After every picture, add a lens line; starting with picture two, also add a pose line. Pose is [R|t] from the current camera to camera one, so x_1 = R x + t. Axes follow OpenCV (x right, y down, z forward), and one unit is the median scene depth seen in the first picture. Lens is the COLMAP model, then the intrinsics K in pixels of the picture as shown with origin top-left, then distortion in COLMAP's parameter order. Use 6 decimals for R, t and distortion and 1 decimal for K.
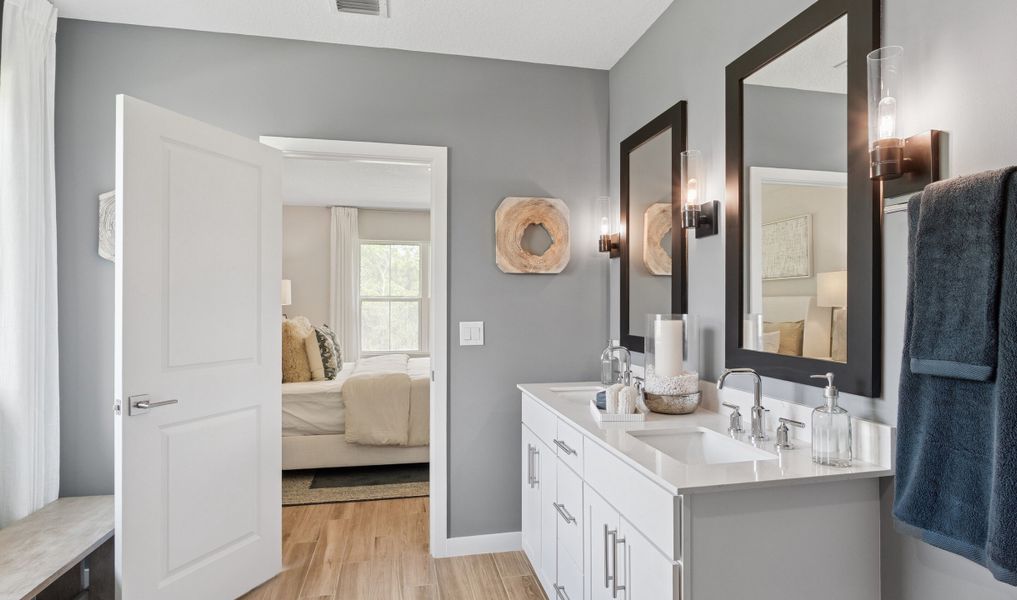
lens RADIAL K [[539.6, 0, 507.0], [0, 539.6, 294.3], [0, 0, 1]] dist [-0.017651, -0.000729]
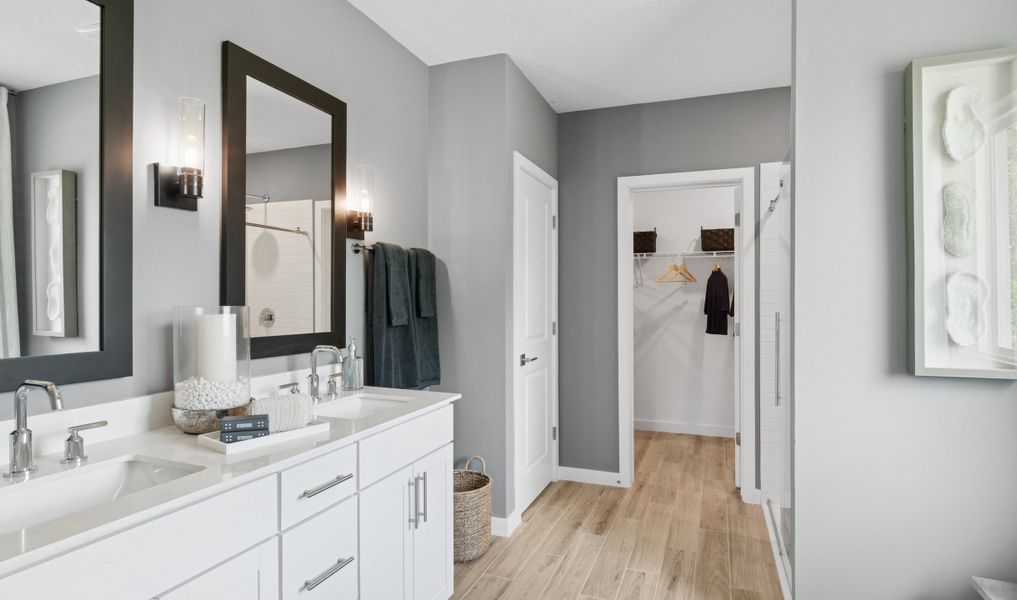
lens RADIAL K [[539.6, 0, 507.0], [0, 539.6, 294.3], [0, 0, 1]] dist [-0.017651, -0.000729]
pose [[-0.834914, 0.016175, 0.550142, -0.605900], [-0.026708, 0.997200, -0.069852, 0.097576], [-0.549731, -0.073014, -0.832144, 1.833909]]
